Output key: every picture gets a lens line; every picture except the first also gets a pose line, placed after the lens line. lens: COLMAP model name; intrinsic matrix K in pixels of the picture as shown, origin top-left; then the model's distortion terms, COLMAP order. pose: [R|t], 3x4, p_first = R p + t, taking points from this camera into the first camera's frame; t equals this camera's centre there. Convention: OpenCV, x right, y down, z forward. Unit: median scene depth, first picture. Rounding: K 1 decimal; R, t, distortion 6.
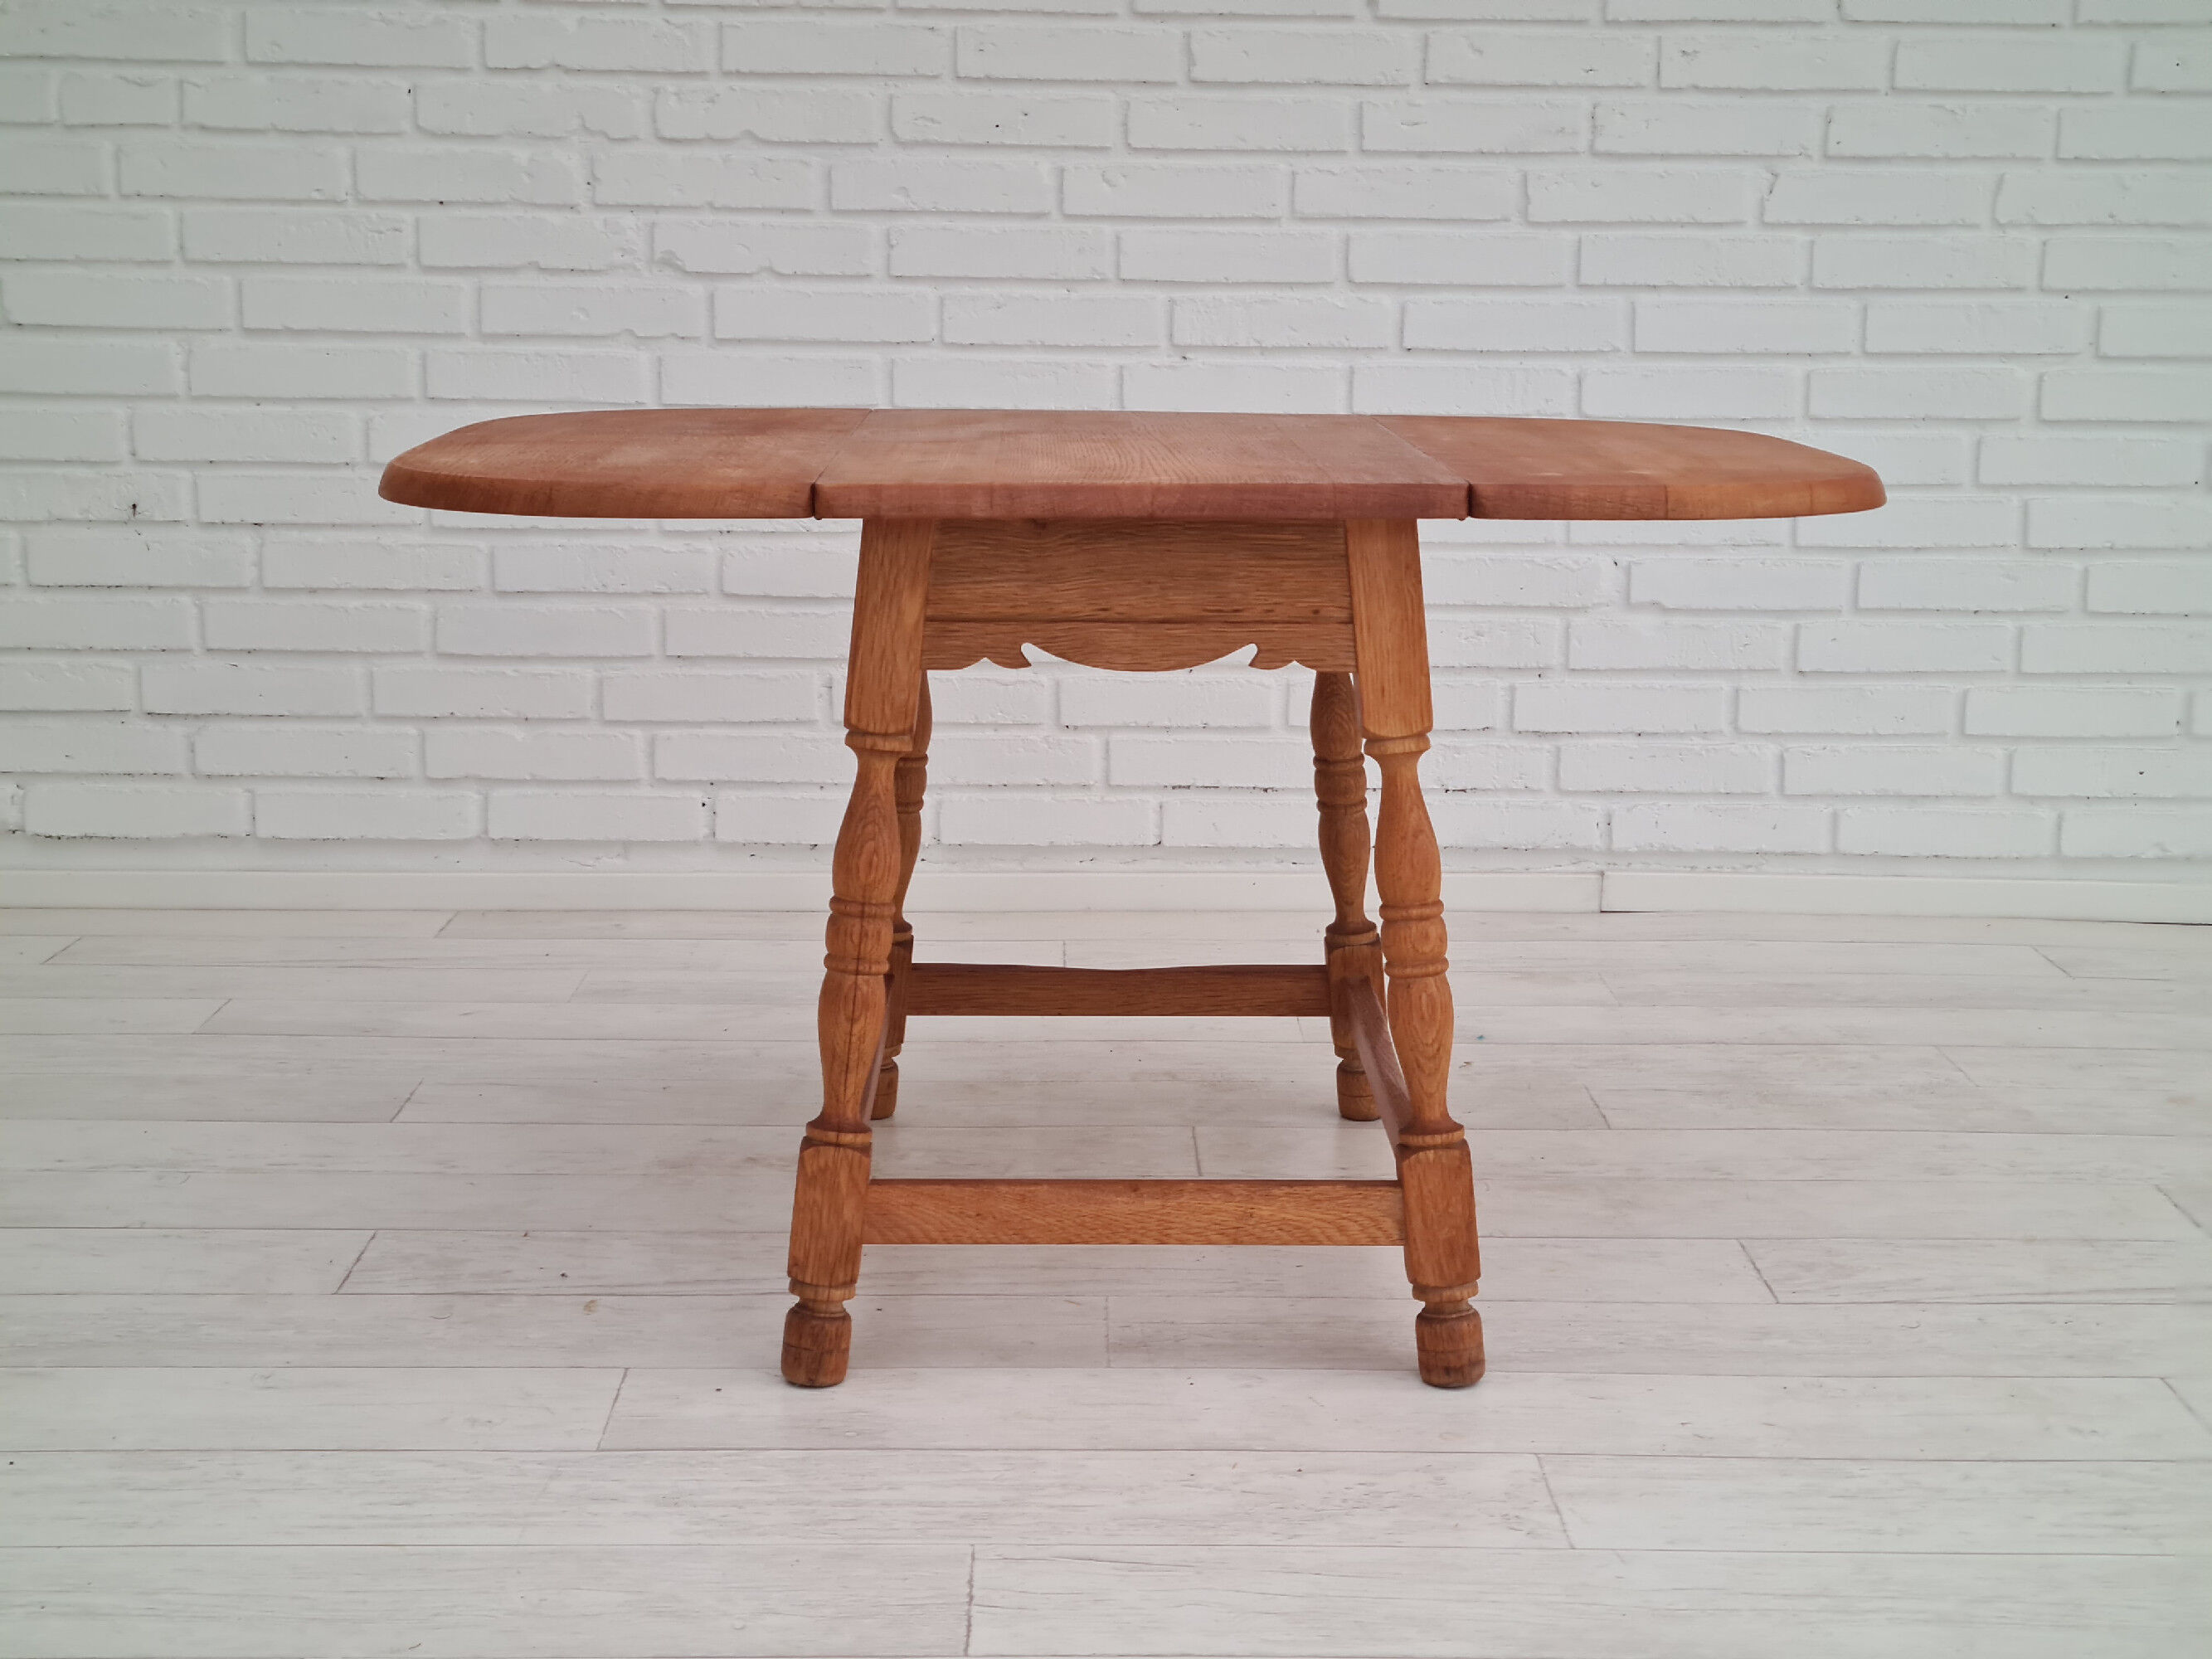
lens RADIAL K [[3328.2, 0, 1134.8], [0, 3328.2, 837.3], [0, 0, 1]] dist [0.130941, -0.344168]
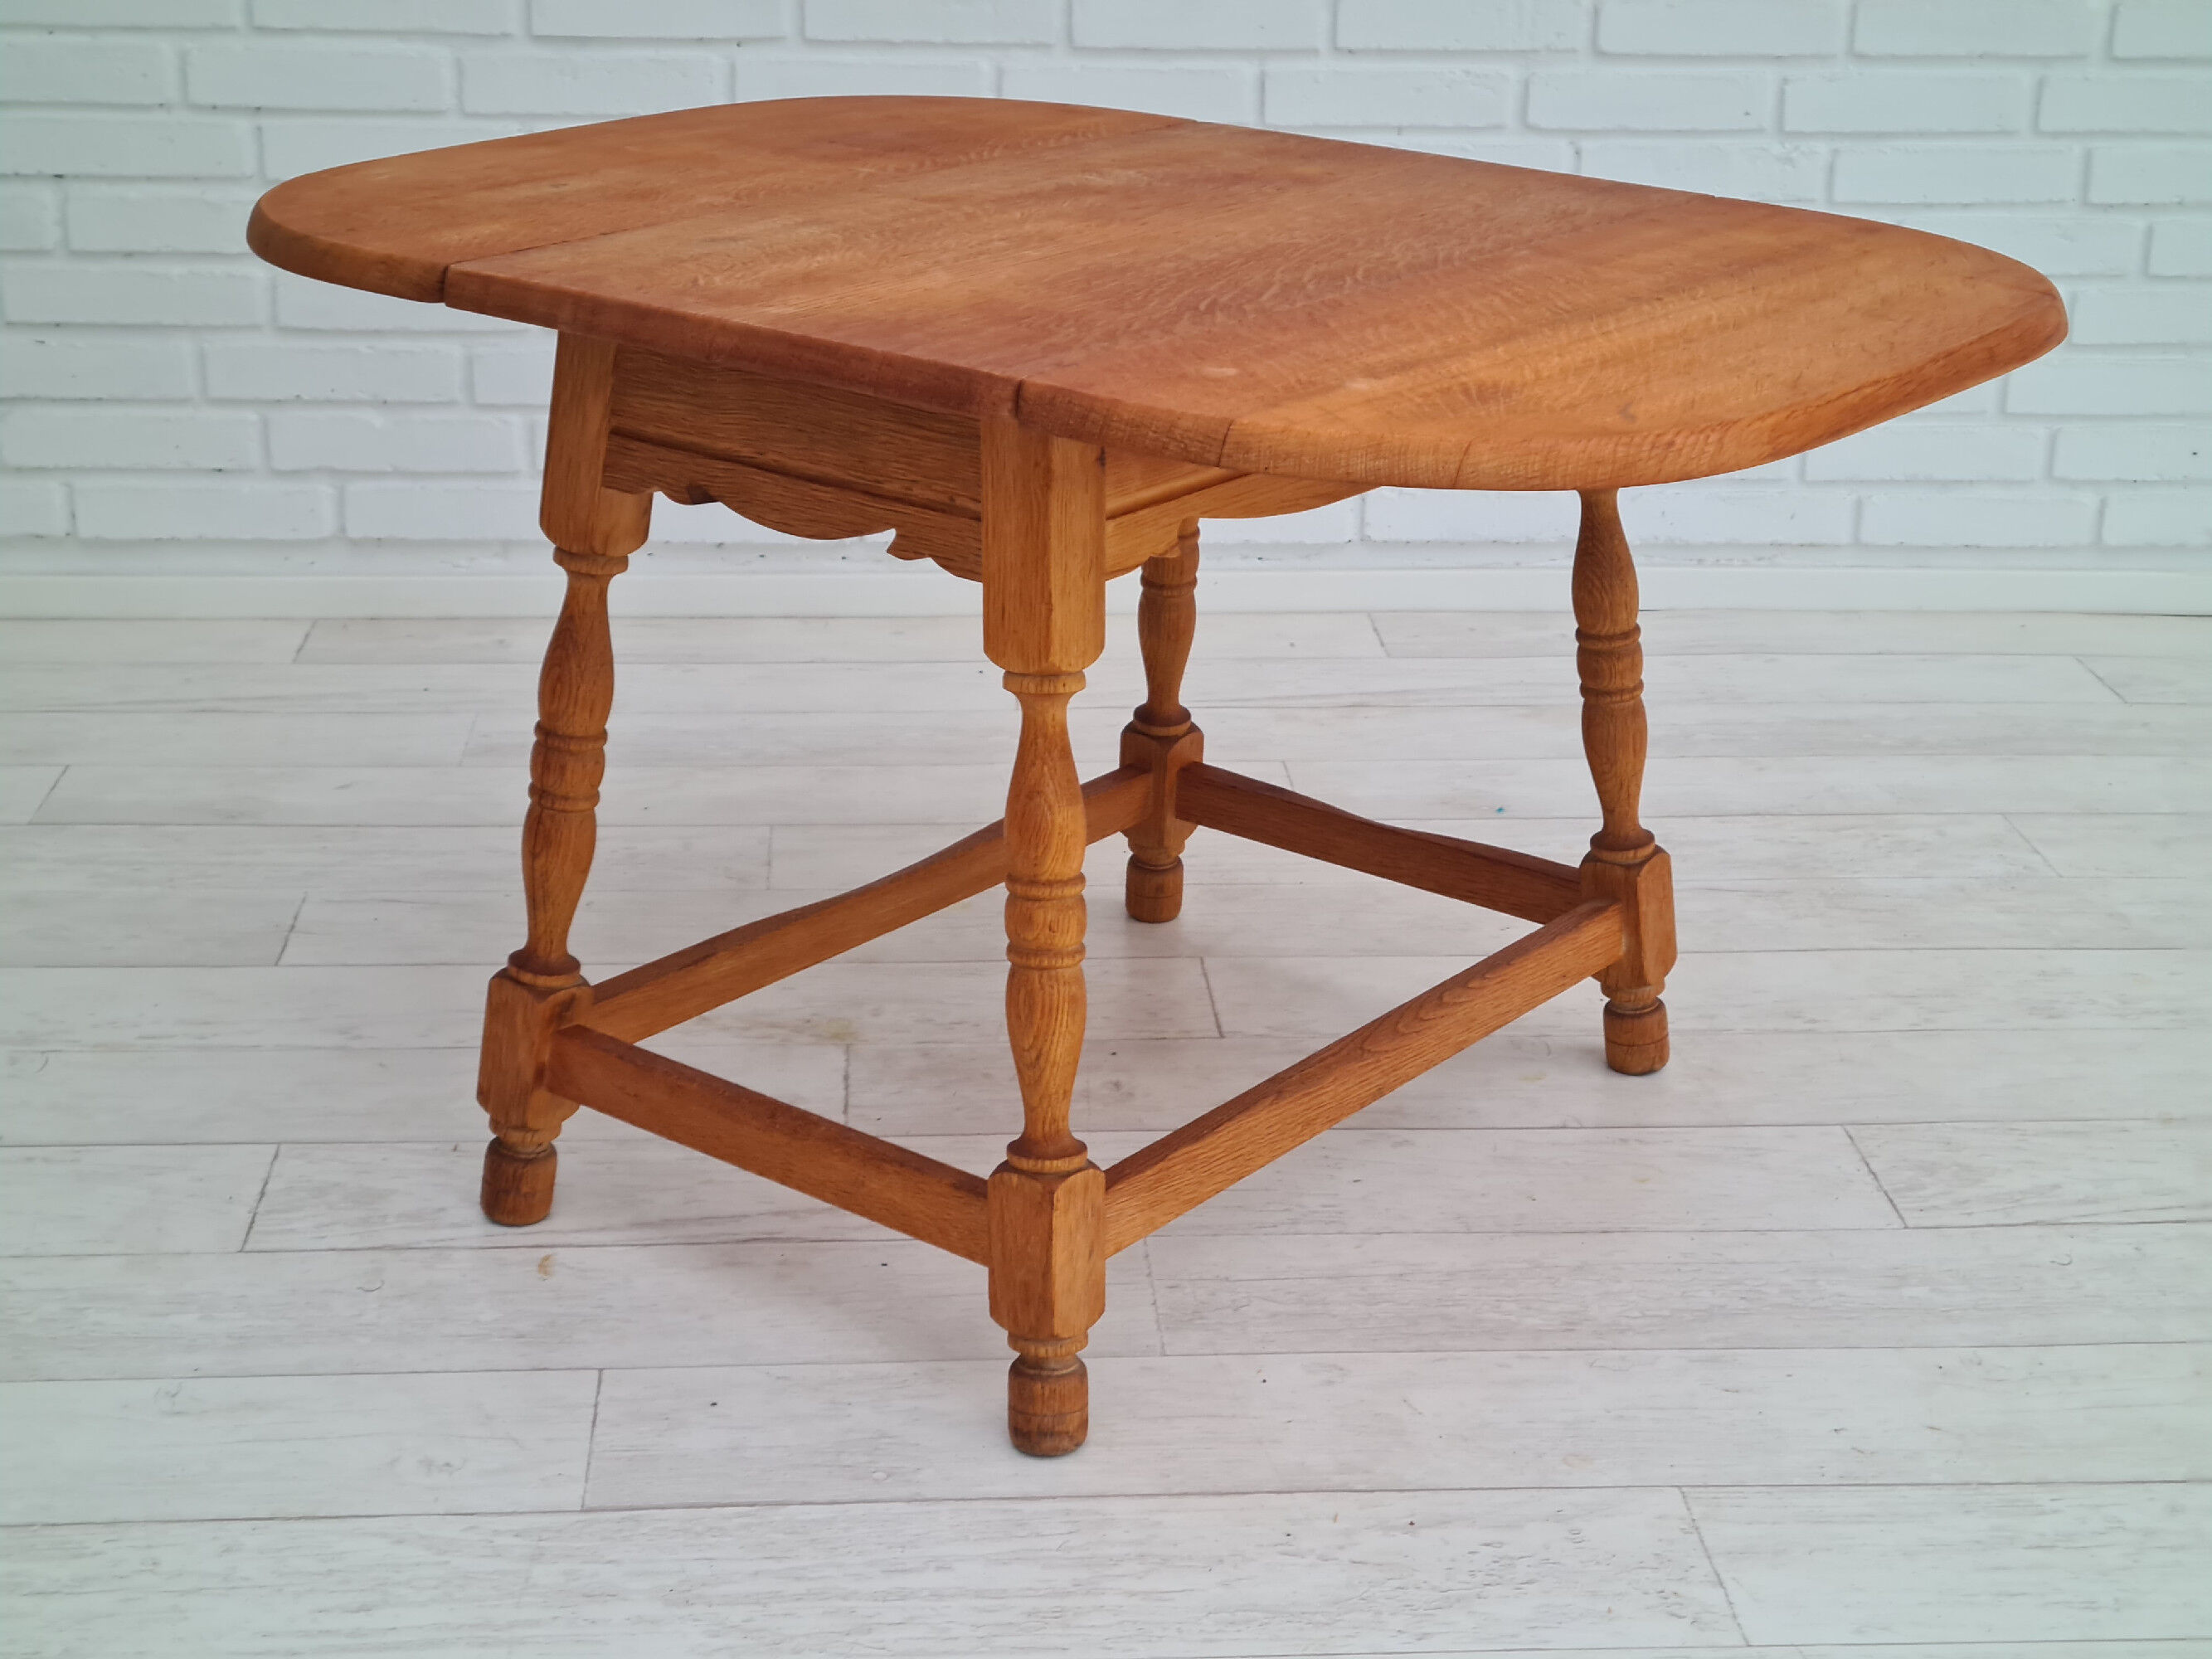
lens RADIAL K [[3346.3, 0, 1130.7], [0, 3346.3, 832.9], [0, 0, 1]] dist [0.089703, -0.116809]
pose [[0.998250, -0.010457, 0.058200, -0.041405], [0.000290, 0.985094, 0.172019, -0.077589], [-0.059131, -0.171702, 0.983373, 0.110283]]
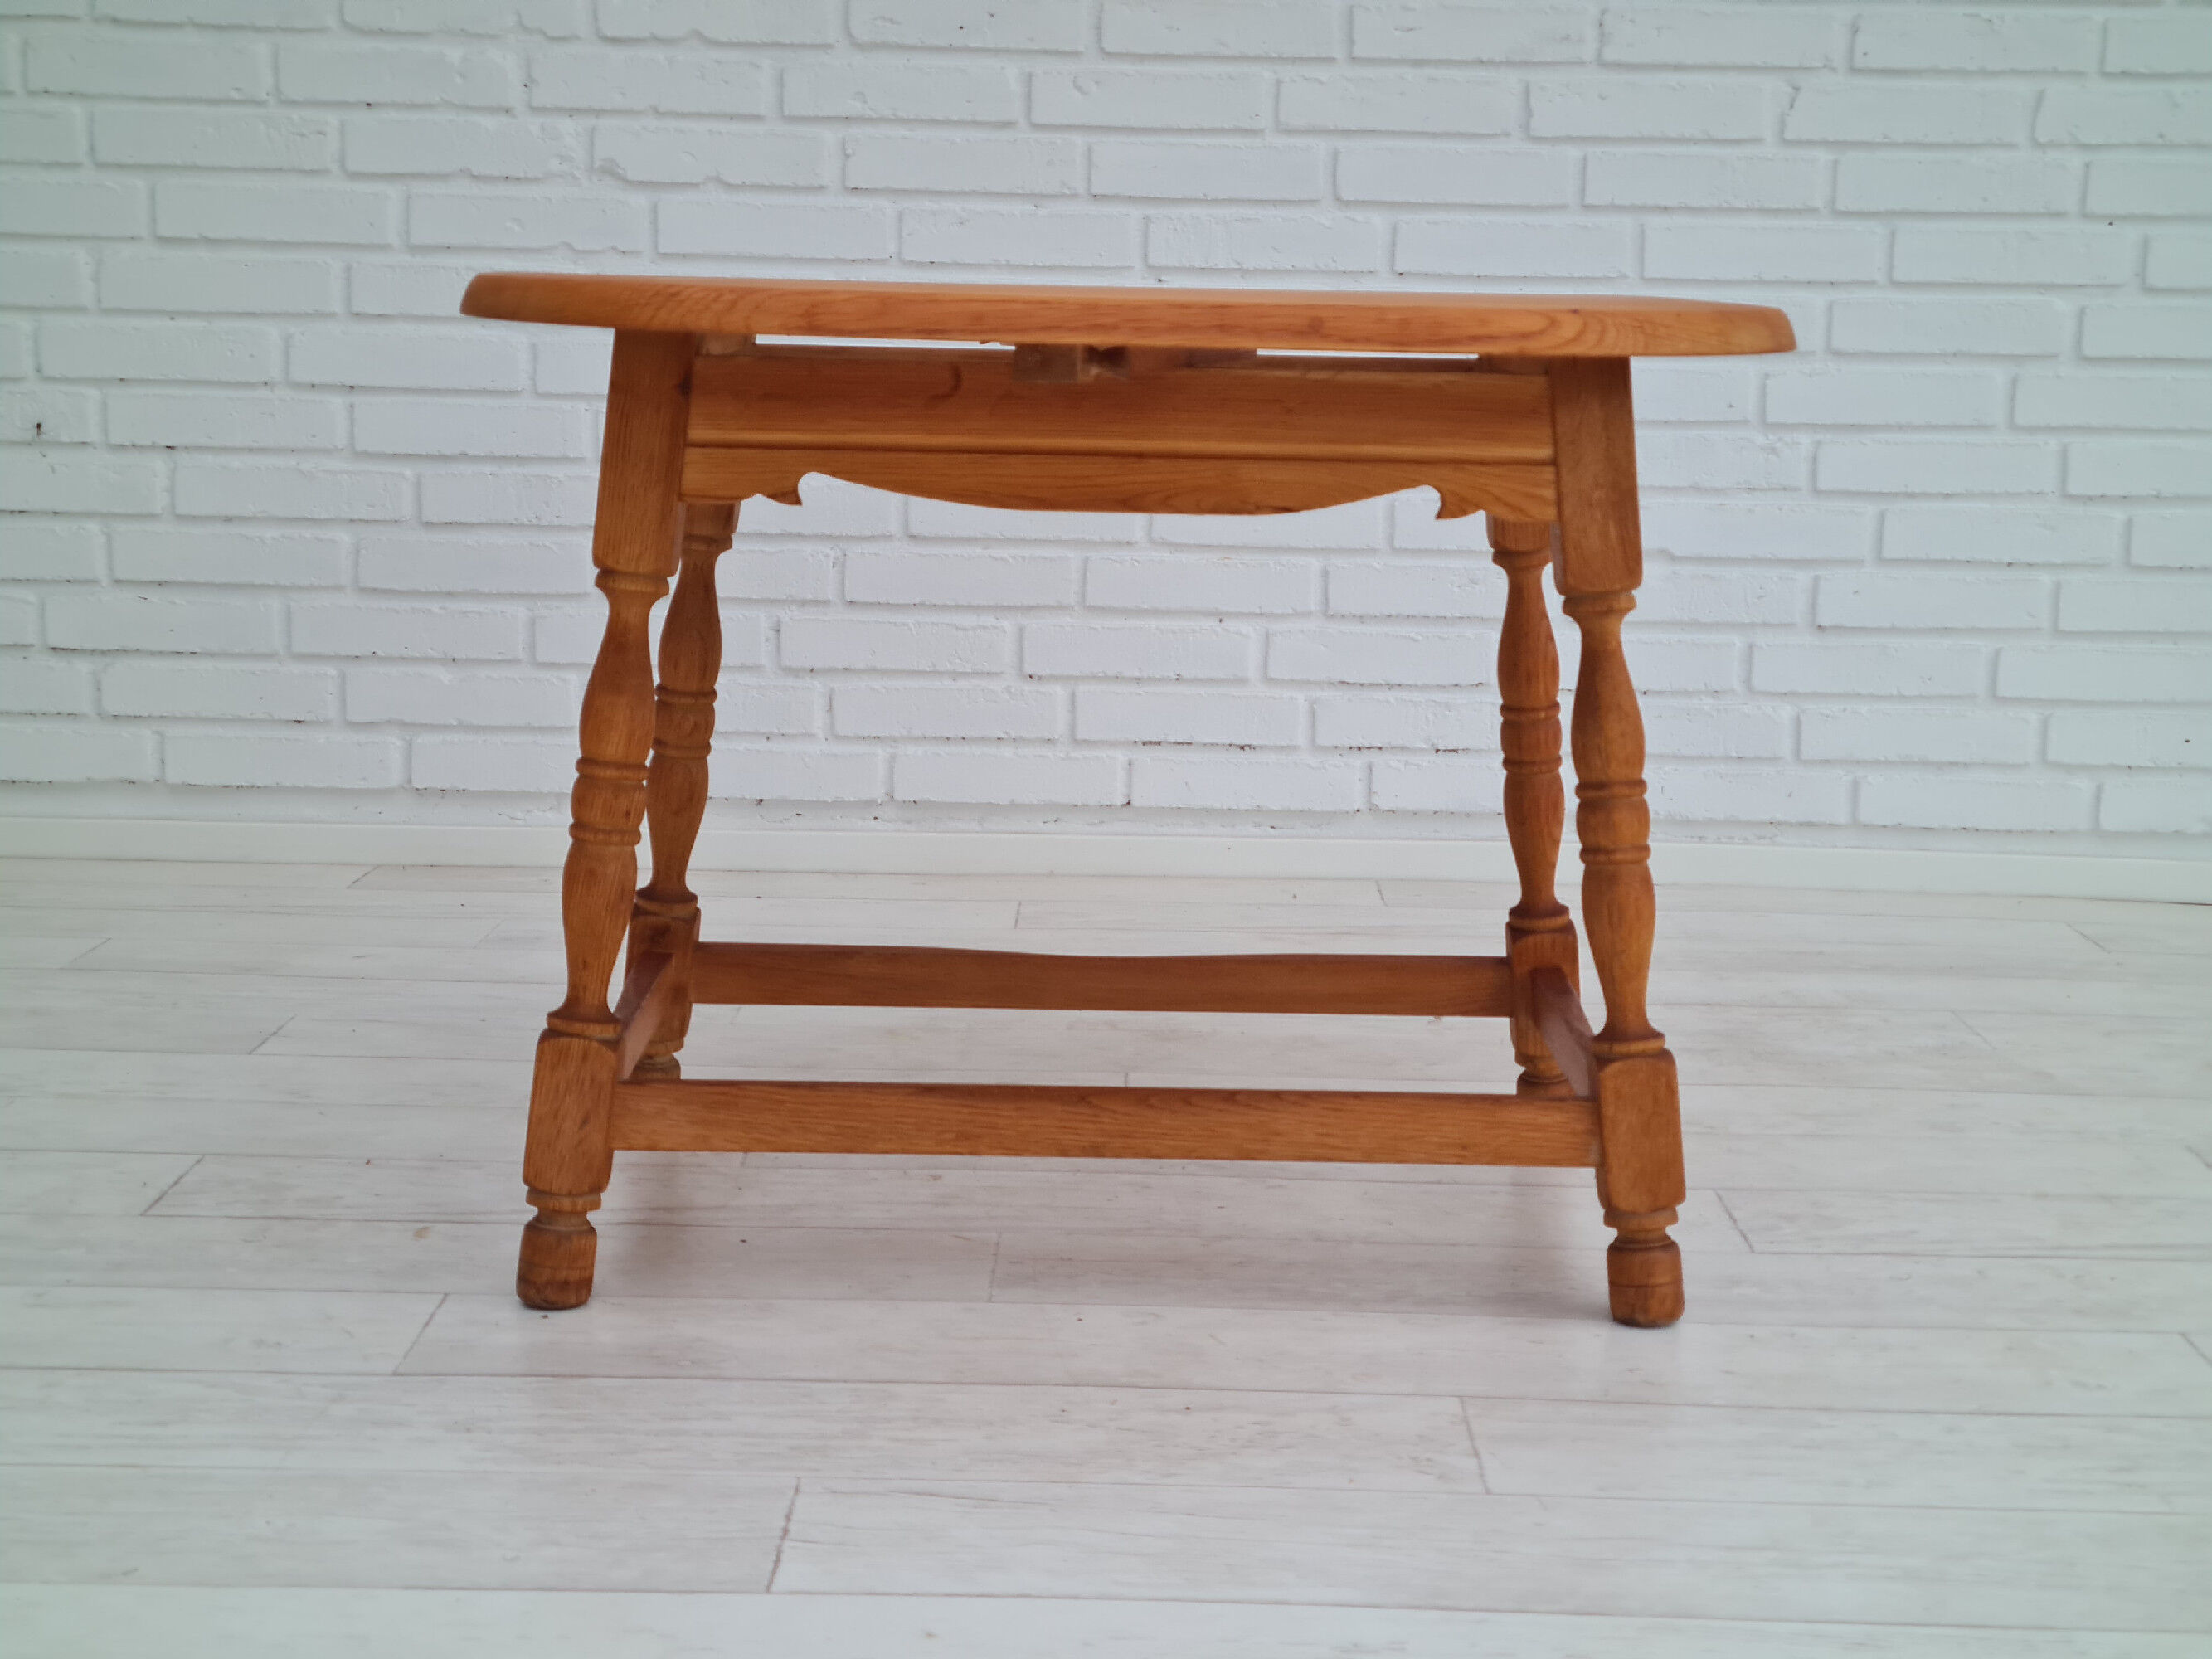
lens RADIAL K [[3316.9, 0, 1135.6], [0, 3316.9, 866.0], [0, 0, 1]] dist [0.123268, -0.246445]
pose [[0.999671, 0.013939, -0.021533, 0.030716], [-0.014301, 0.999758, -0.016734, 0.036135], [0.021294, 0.017037, 0.999628, 0.072379]]
